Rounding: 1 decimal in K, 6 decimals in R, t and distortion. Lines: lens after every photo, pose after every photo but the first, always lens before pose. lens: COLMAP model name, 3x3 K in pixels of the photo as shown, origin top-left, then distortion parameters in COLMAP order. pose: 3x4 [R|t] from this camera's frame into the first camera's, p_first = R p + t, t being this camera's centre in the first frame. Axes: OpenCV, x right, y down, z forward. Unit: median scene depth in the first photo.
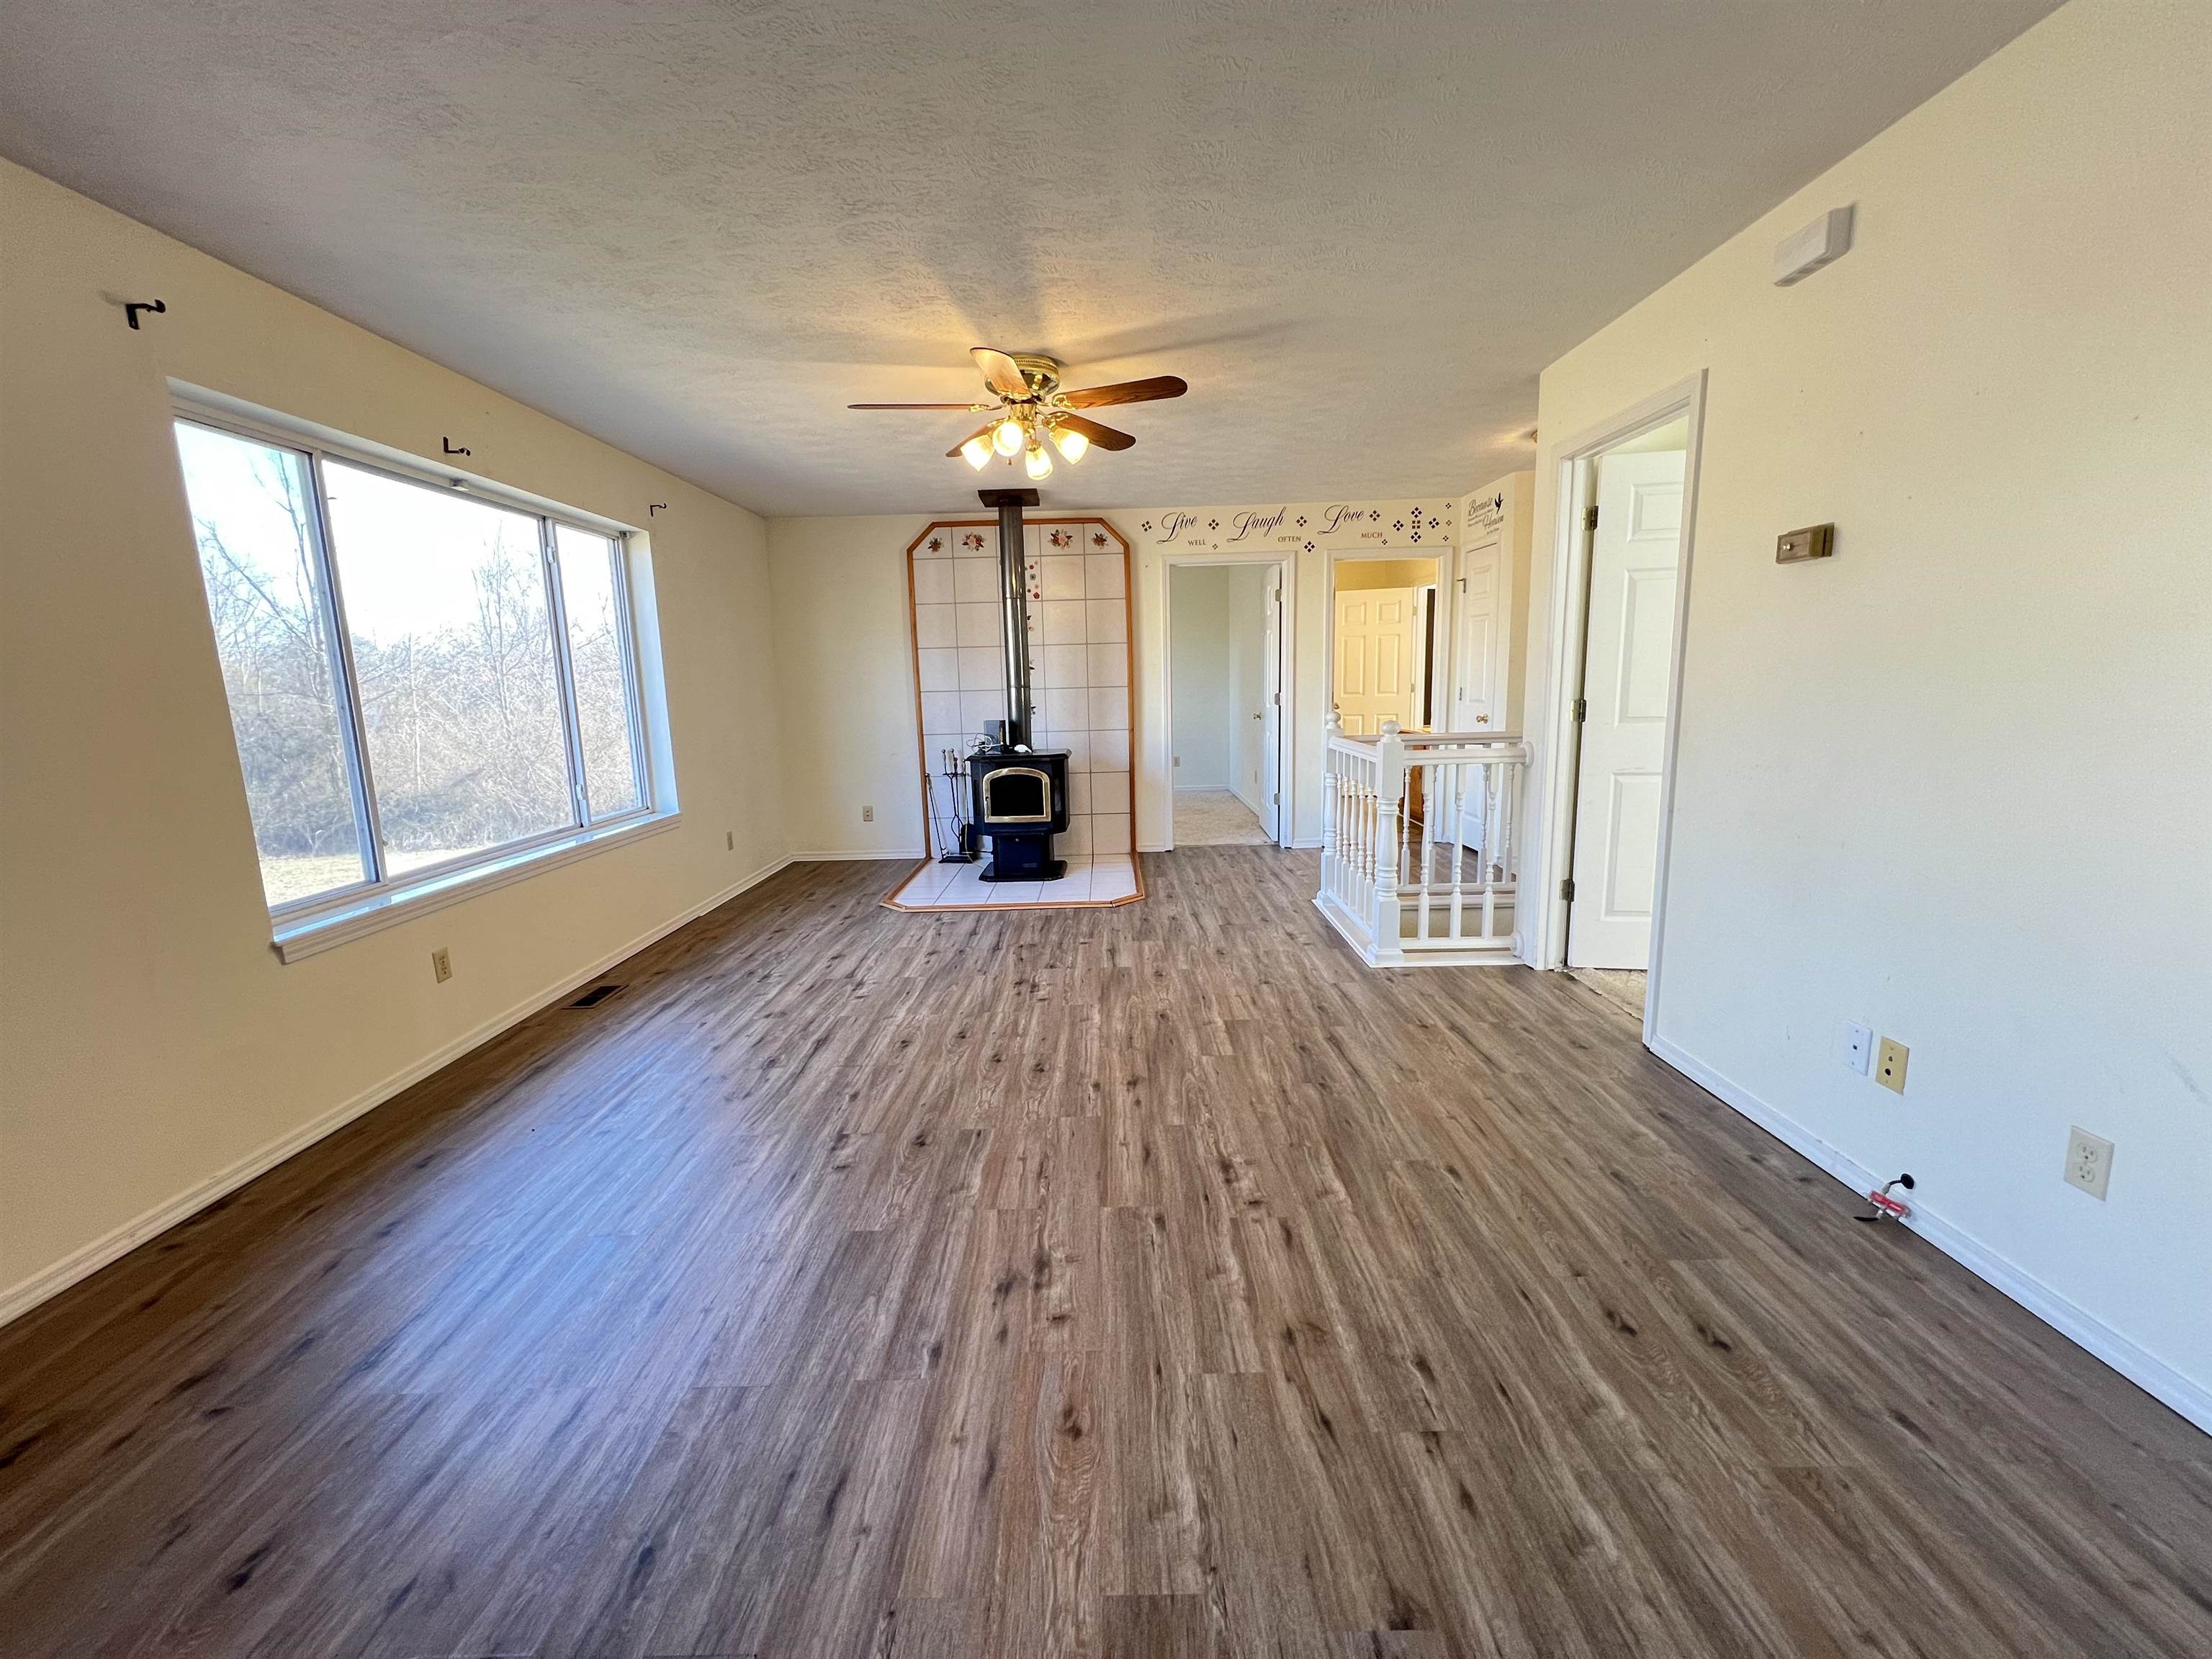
lens RADIAL K [[883.1, 0, 1096.6], [0, 883.1, 824.4], [0, 0, 1]] dist [-0.001954, 0.000583]
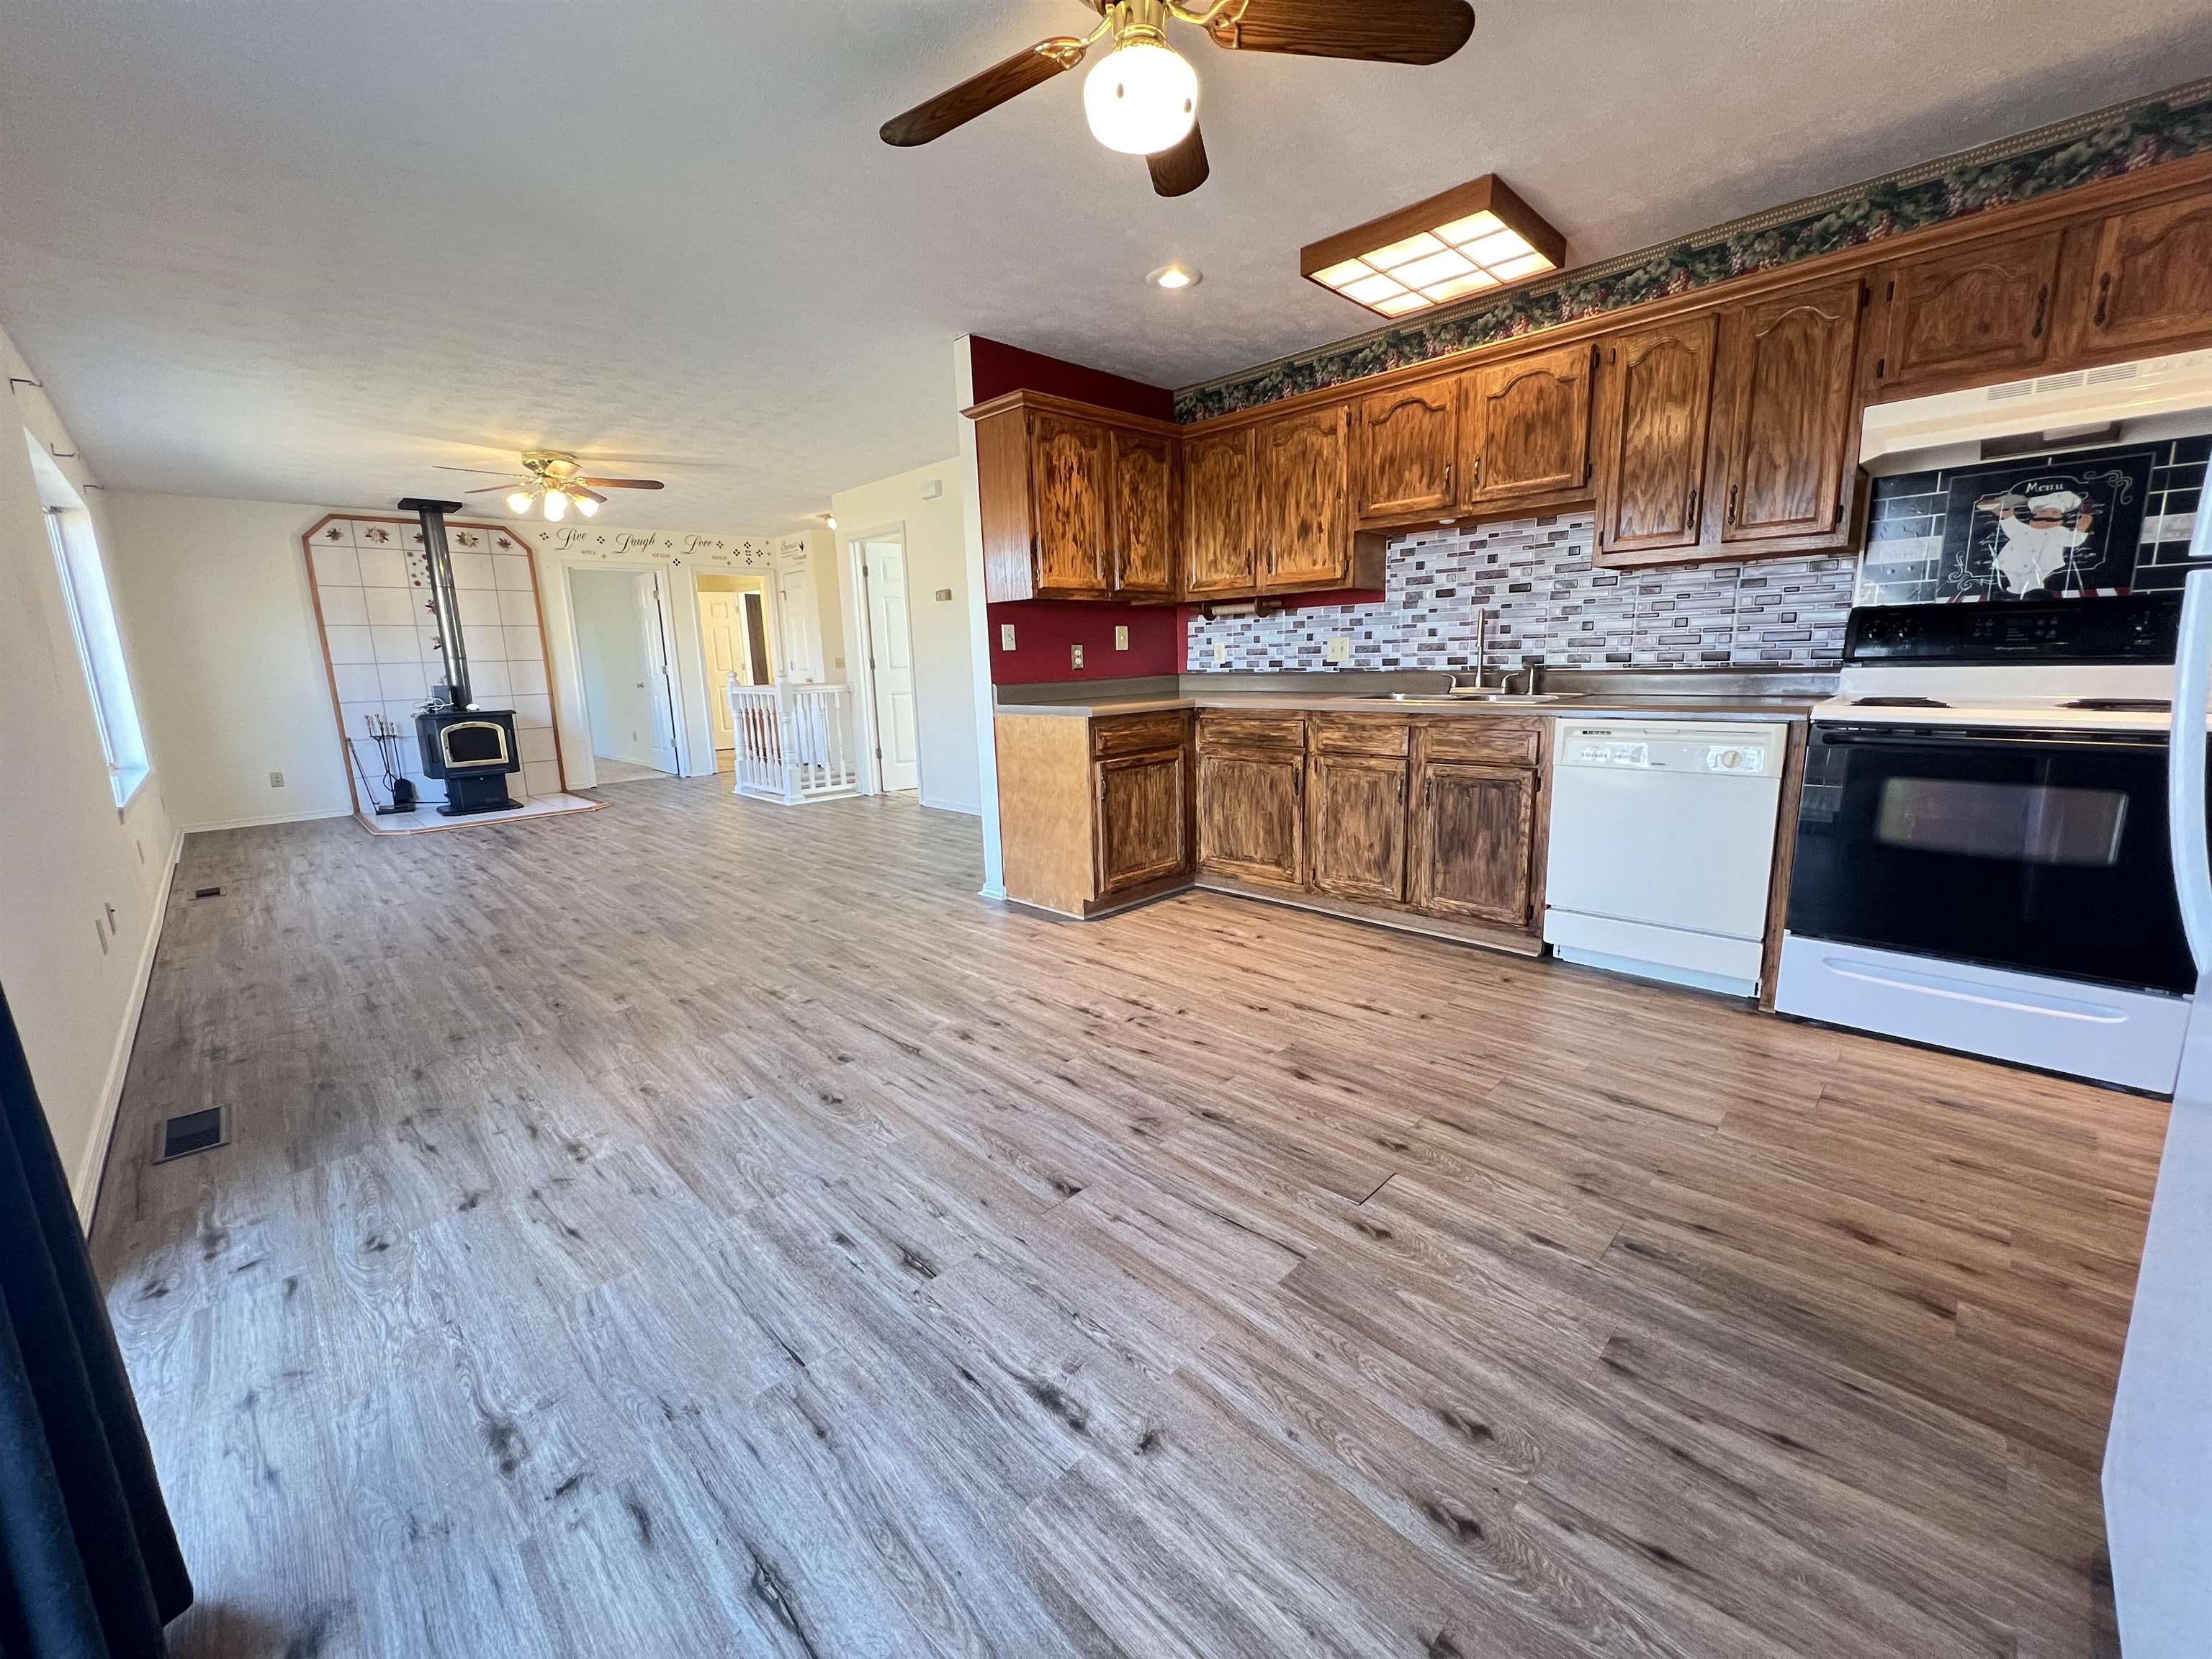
lens RADIAL K [[883.1, 0, 1096.6], [0, 883.1, 824.4], [0, 0, 1]] dist [-0.001954, 0.000583]
pose [[0.709238, -0.125277, 0.693749, -0.520145], [0.123849, 0.990920, 0.052327, 0.185791], [-0.694005, 0.048808, 0.718314, -0.769818]]
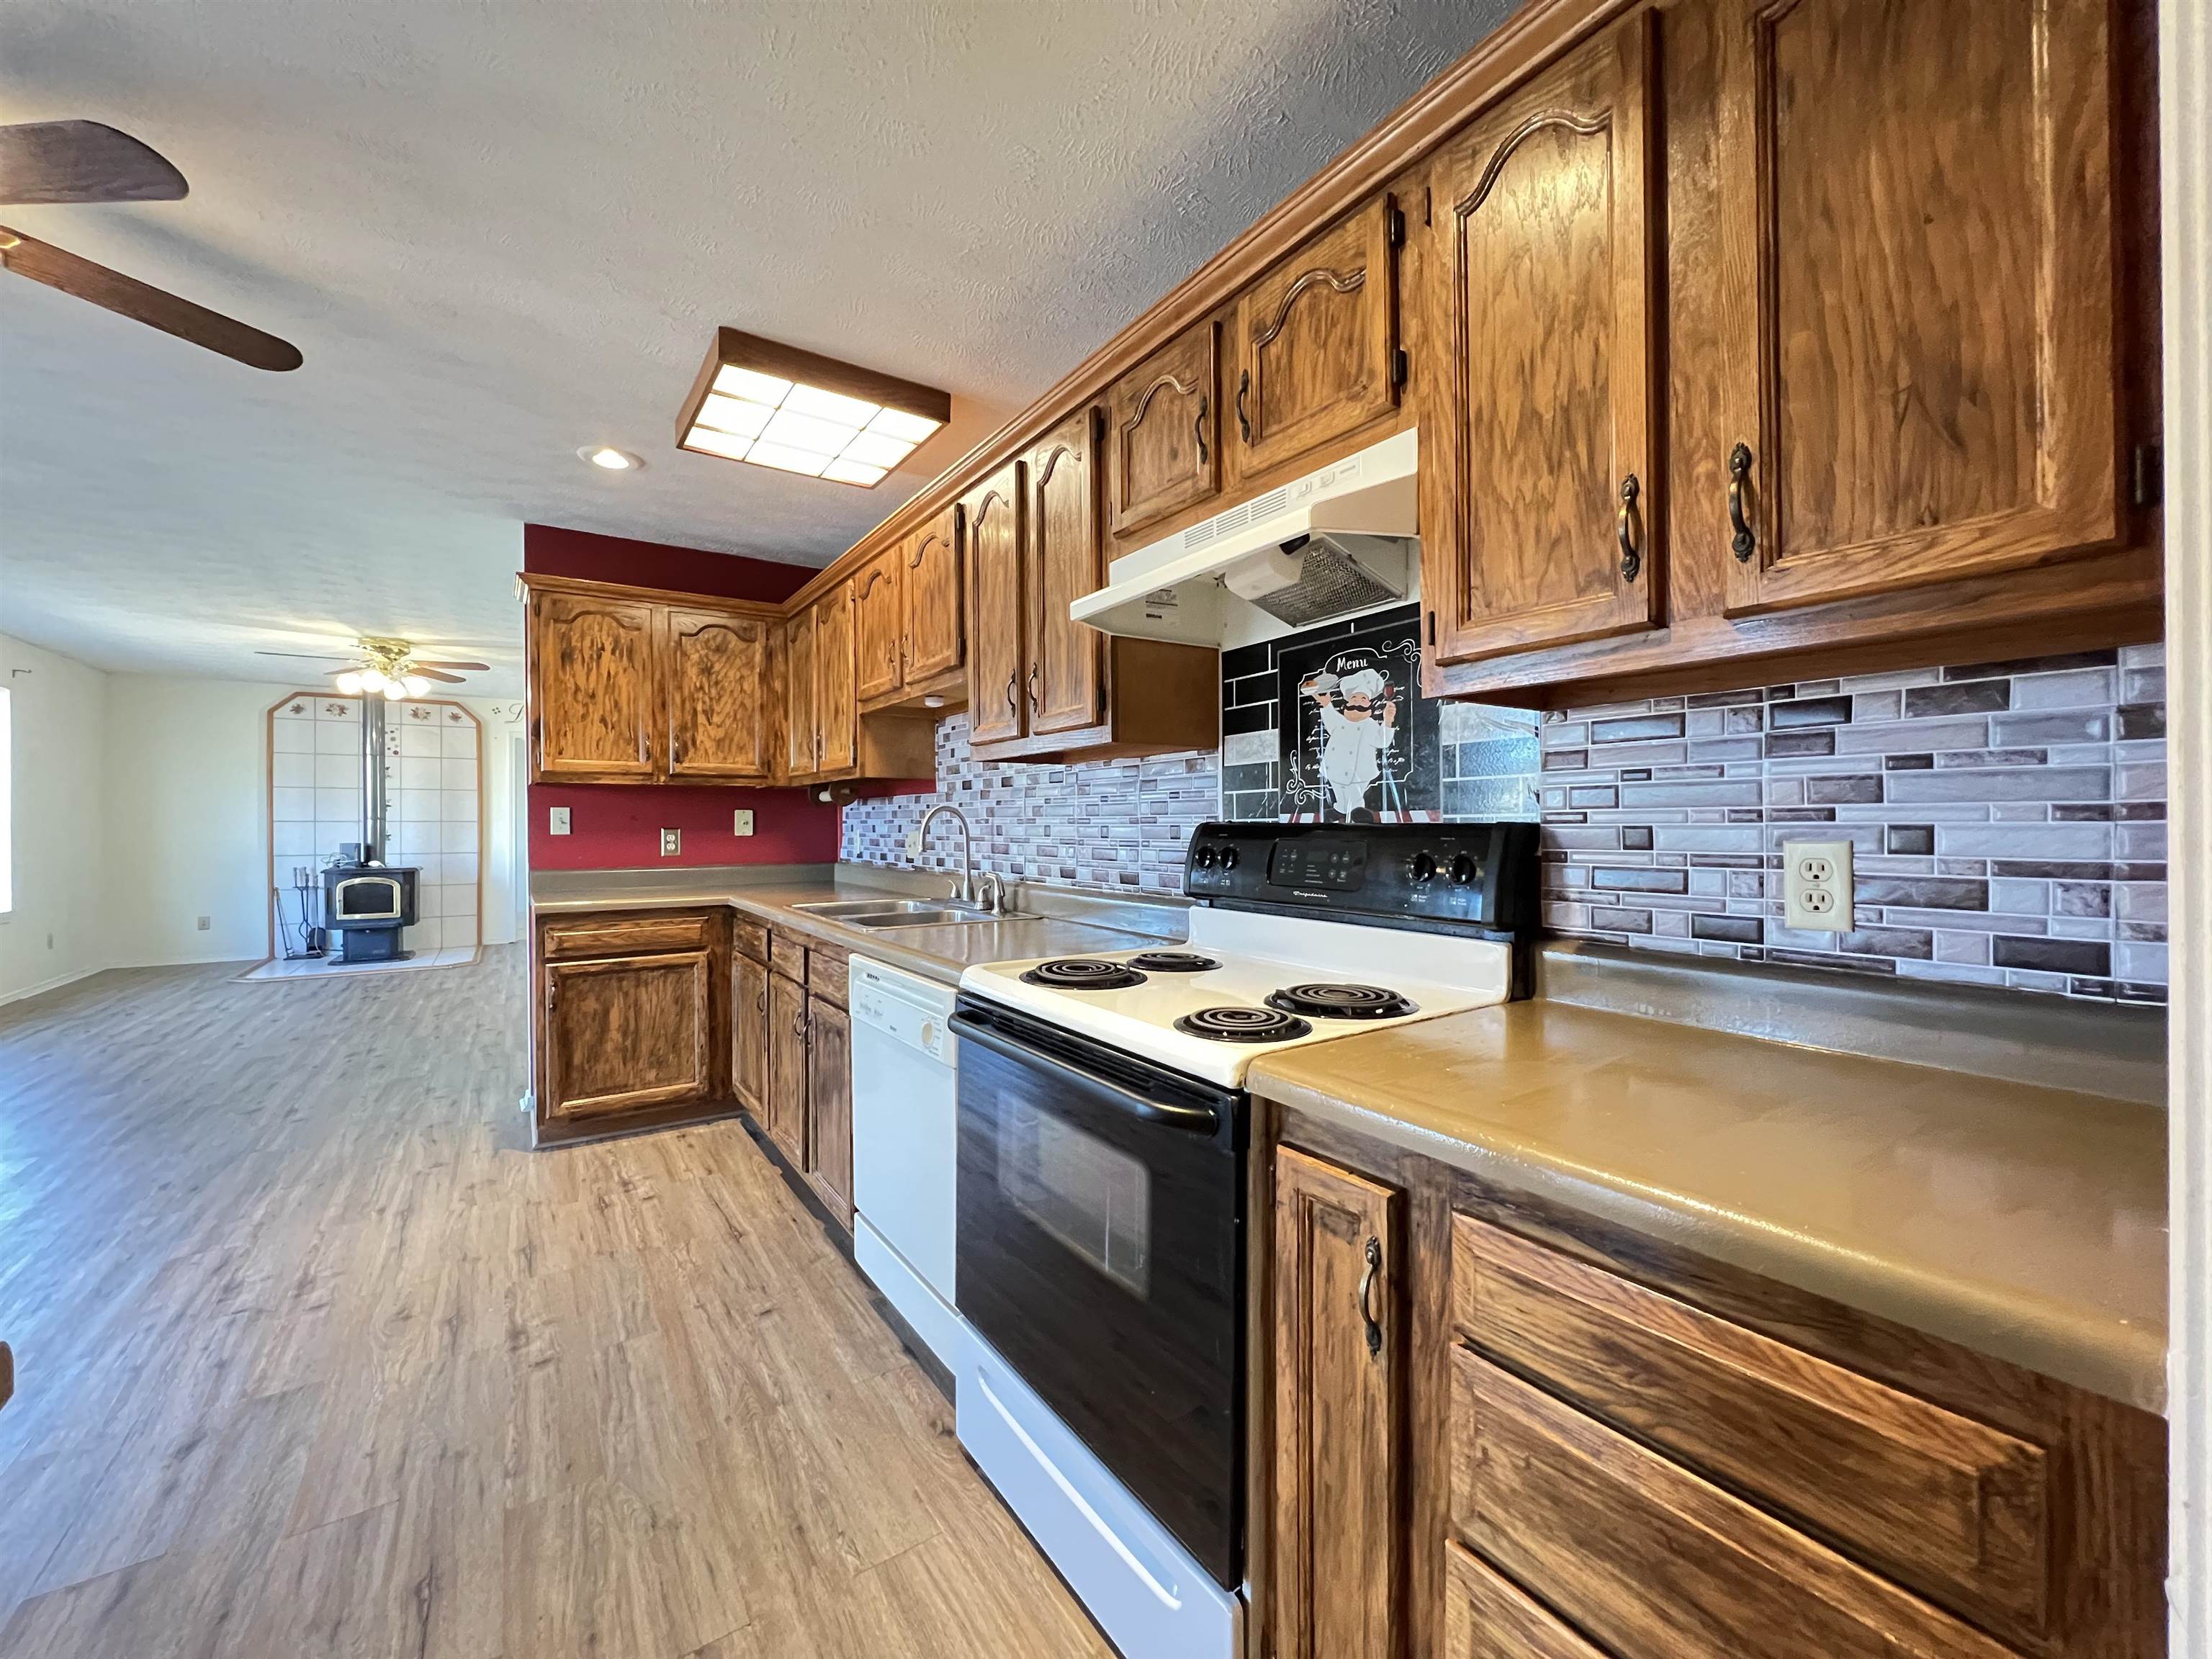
lens RADIAL K [[883.1, 0, 1096.6], [0, 883.1, 824.4], [0, 0, 1]] dist [-0.001954, 0.000583]
pose [[0.828173, 0.026372, 0.559852, 0.107624], [0.069523, 0.986344, -0.149306, 0.198496], [-0.556144, 0.162573, 0.815030, -1.082462]]
